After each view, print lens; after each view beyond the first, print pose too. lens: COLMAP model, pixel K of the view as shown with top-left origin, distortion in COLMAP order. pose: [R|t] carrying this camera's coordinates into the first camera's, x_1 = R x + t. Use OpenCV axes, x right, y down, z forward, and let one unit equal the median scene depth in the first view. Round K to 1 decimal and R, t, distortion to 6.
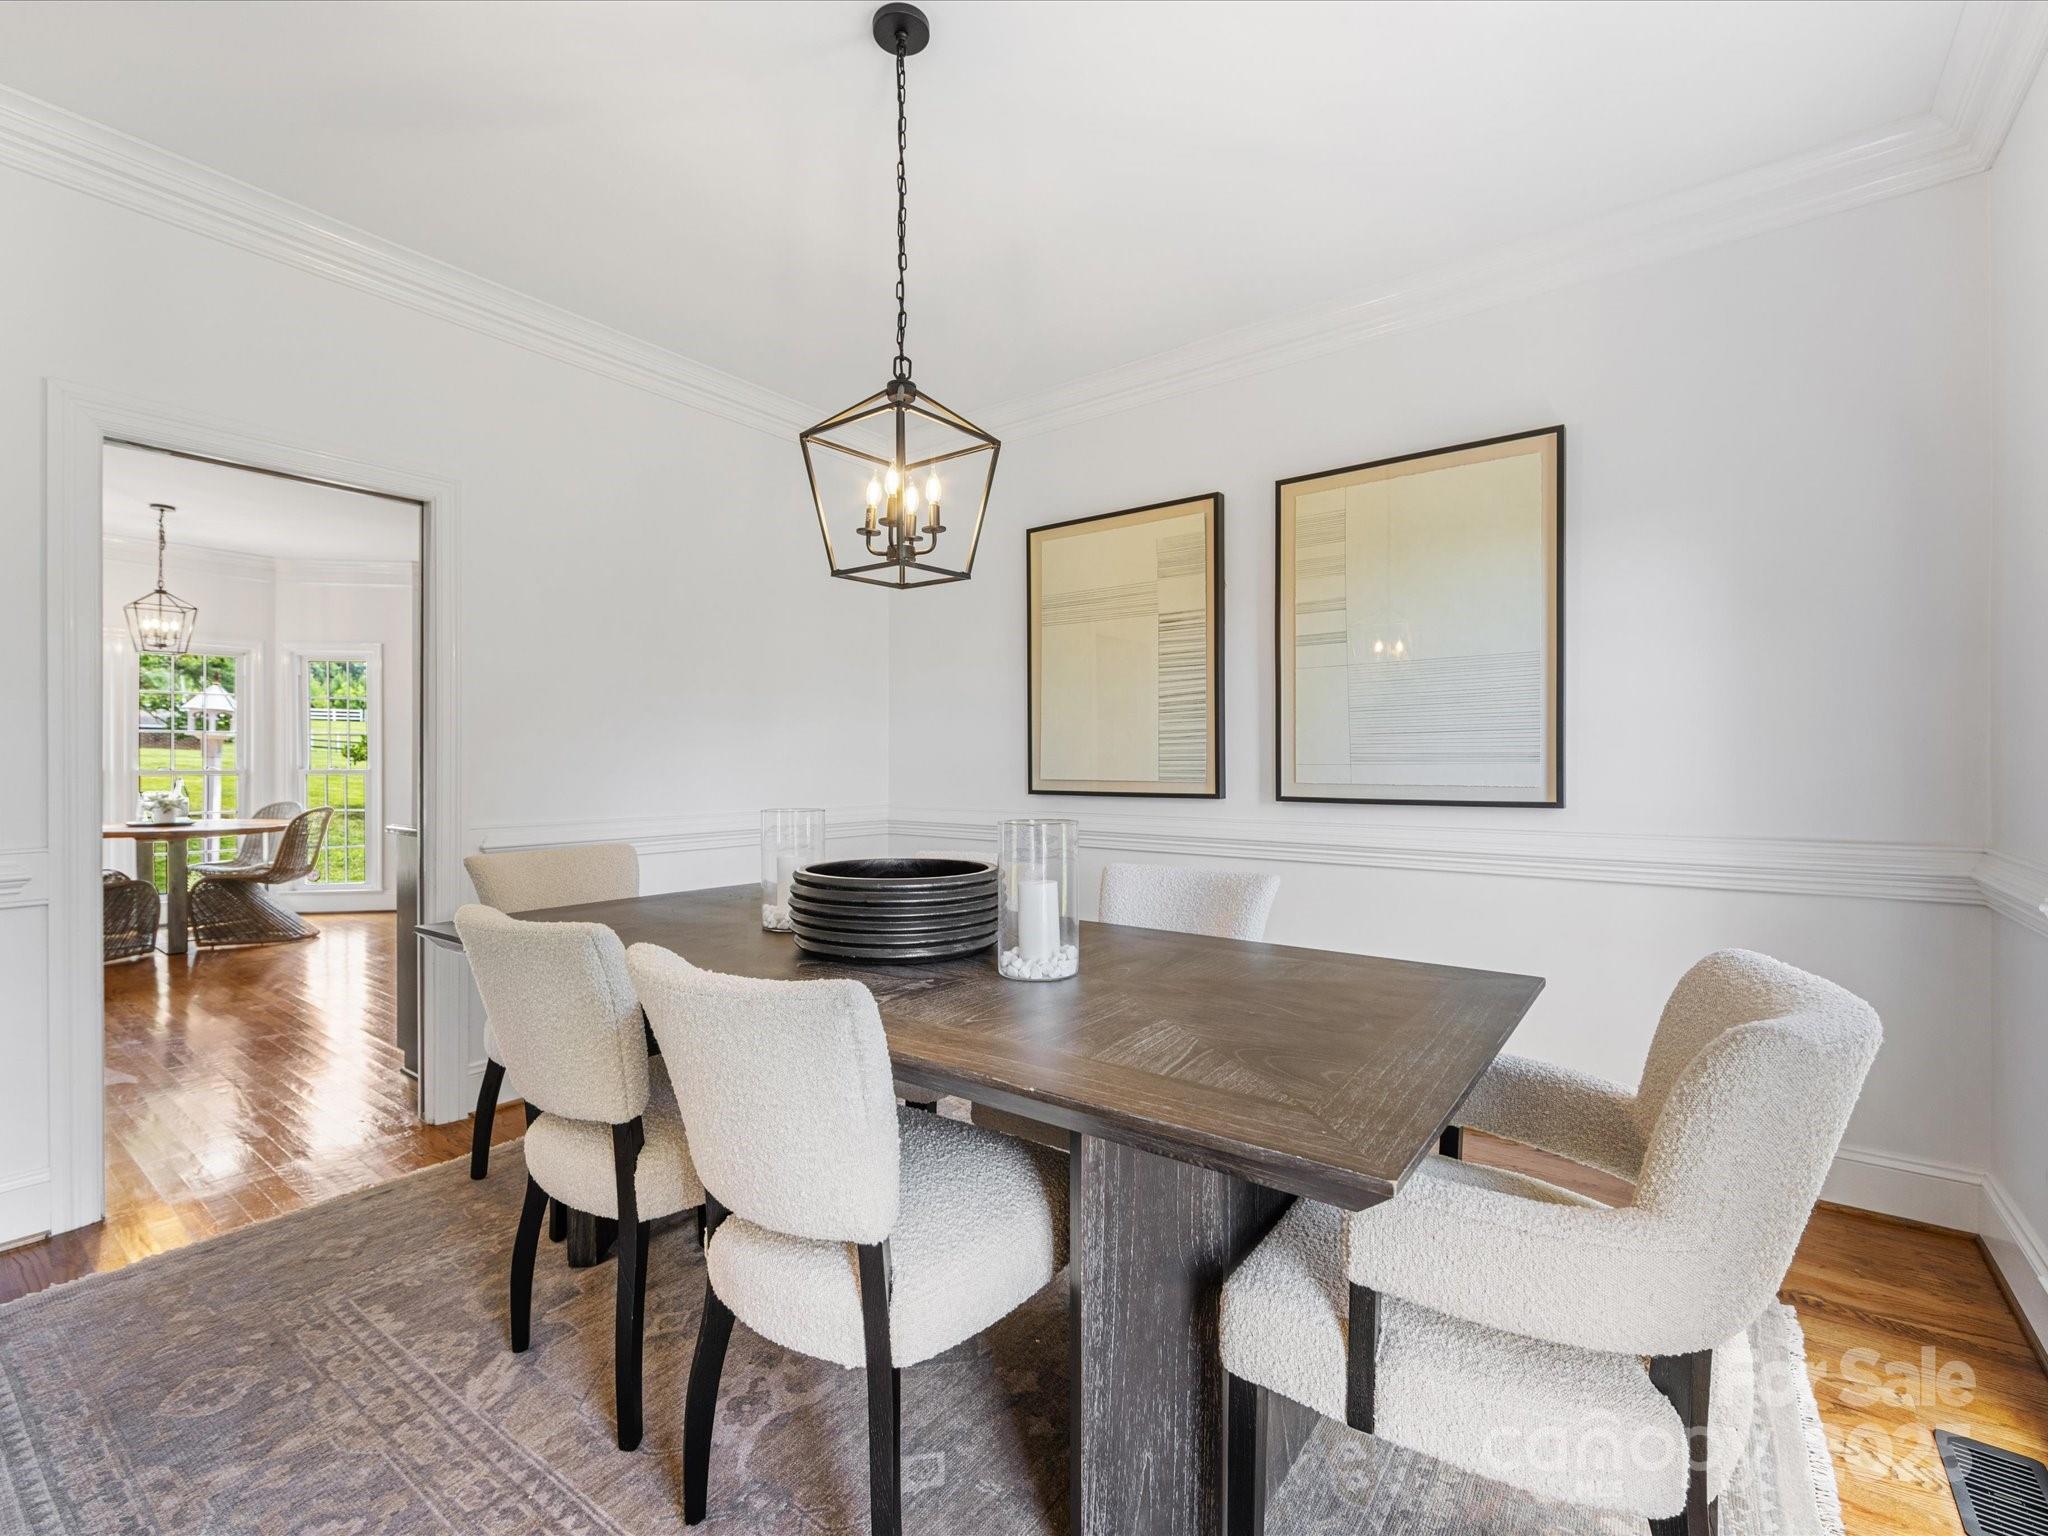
lens RADIAL K [[915.5, 0, 1022.3], [0, 915.5, 767.5], [0, 0, 1]] dist [-0.000513, 0.000311]
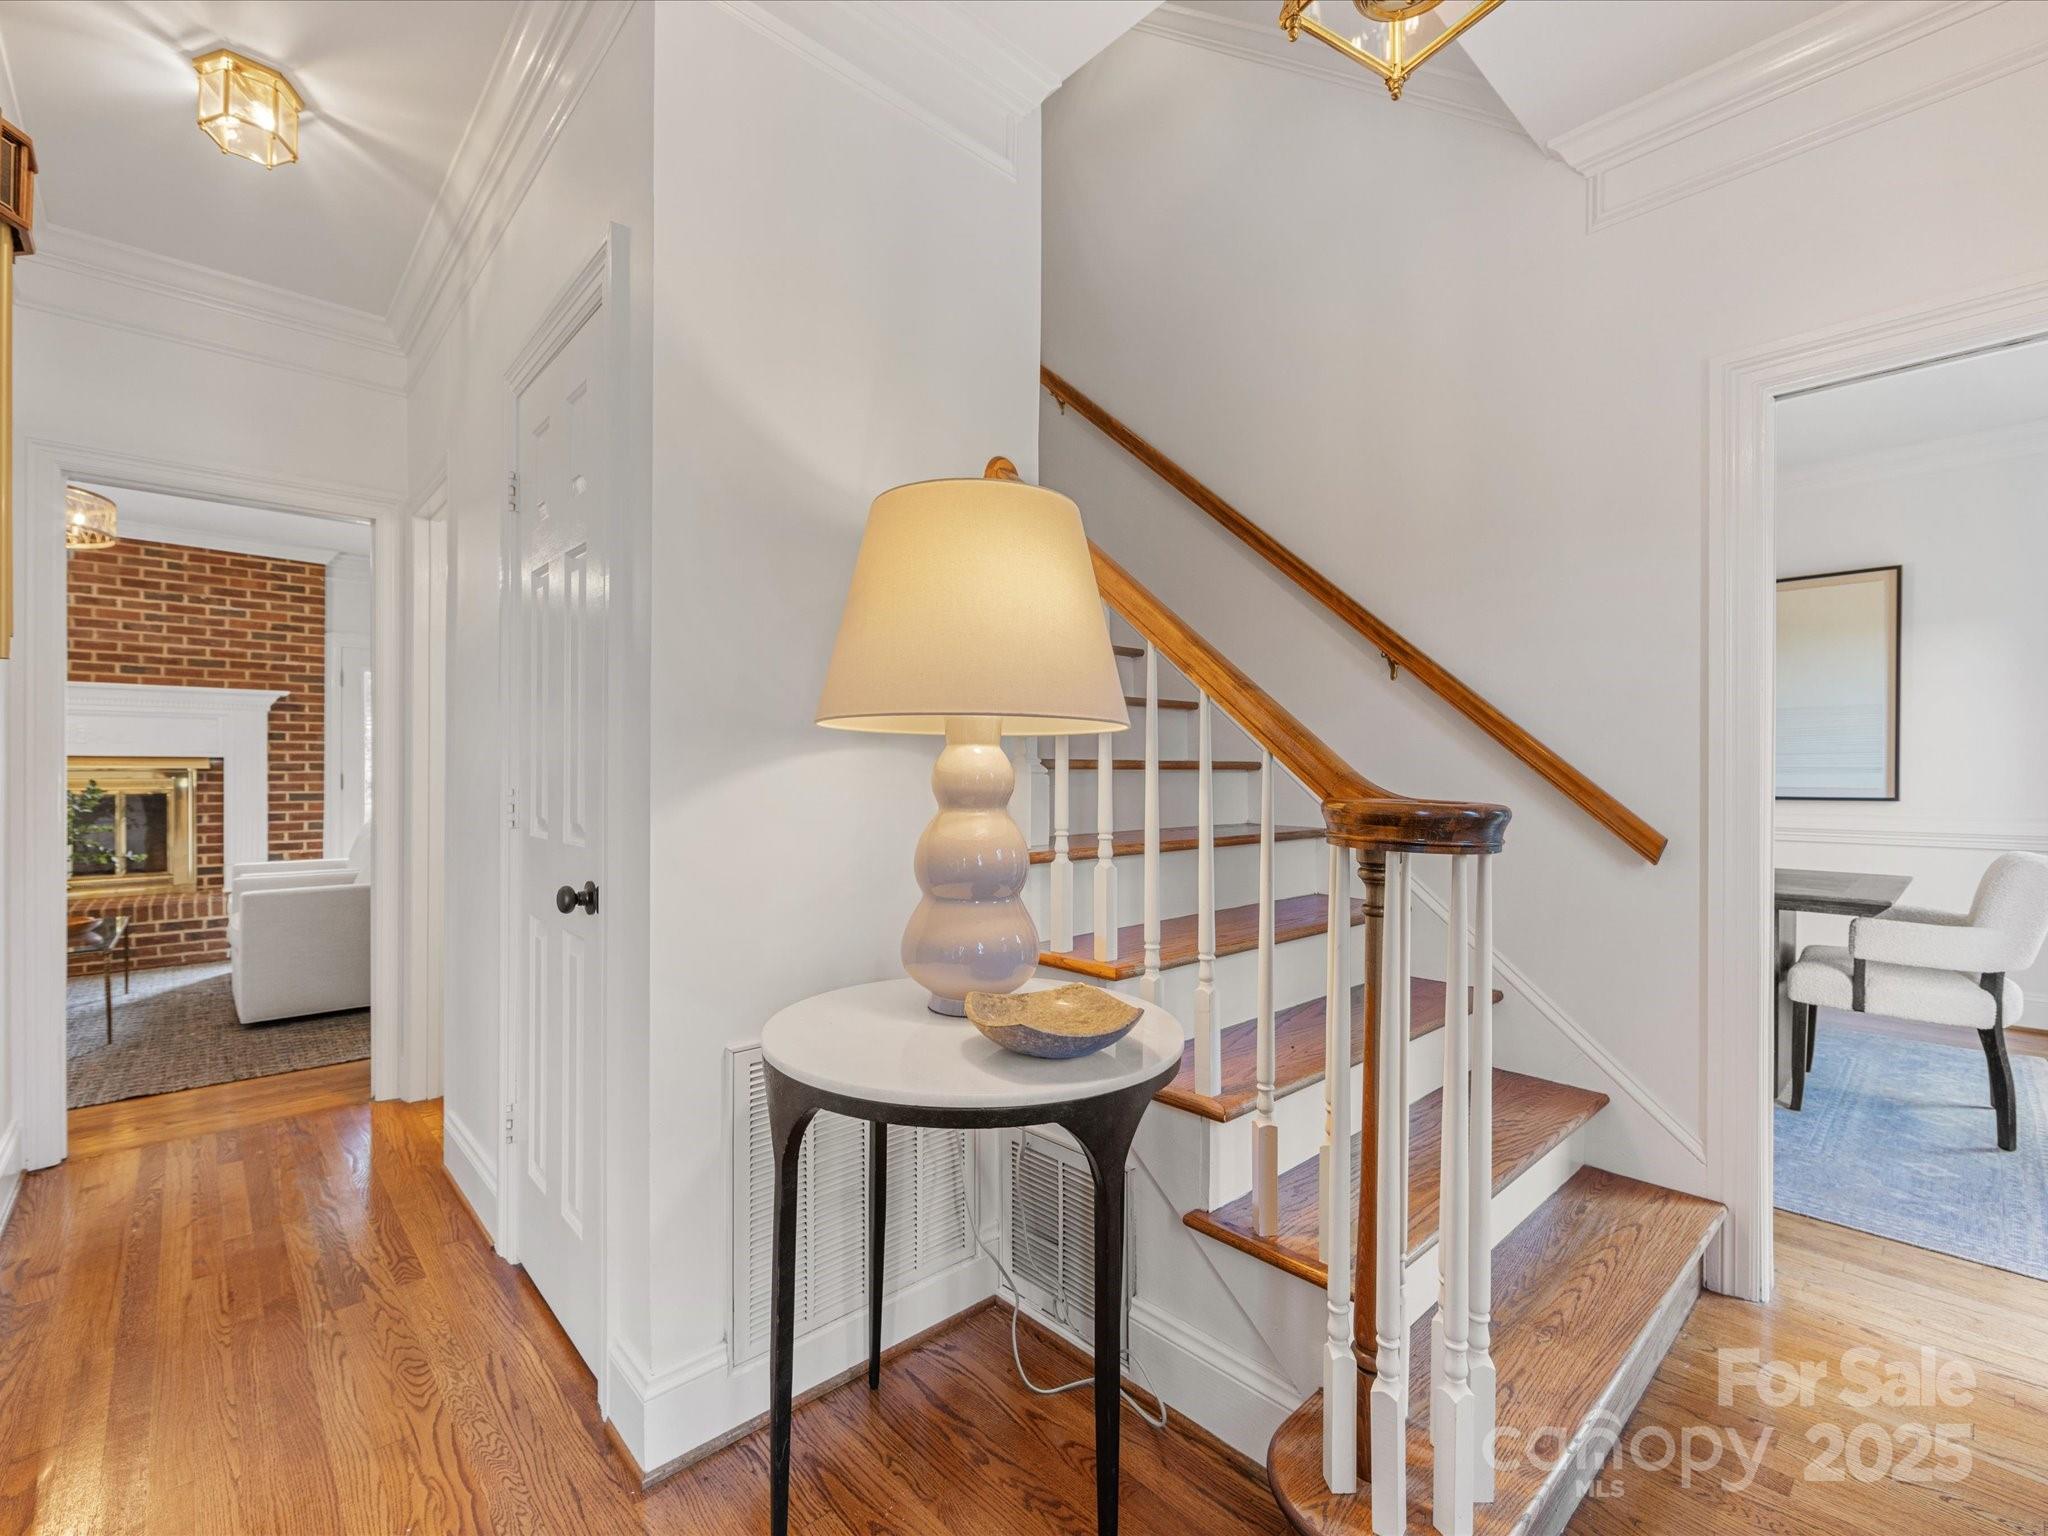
lens RADIAL K [[915.5, 0, 1030.5], [0, 915.5, 777.8], [0, 0, 1]] dist [-0.000513, 0.000311]
pose [[0.985058, 0.003933, -0.172179, -1.643922], [-0.003060, 0.999981, 0.005337, -0.001839], [0.172197, -0.004730, 0.985051, -2.190961]]
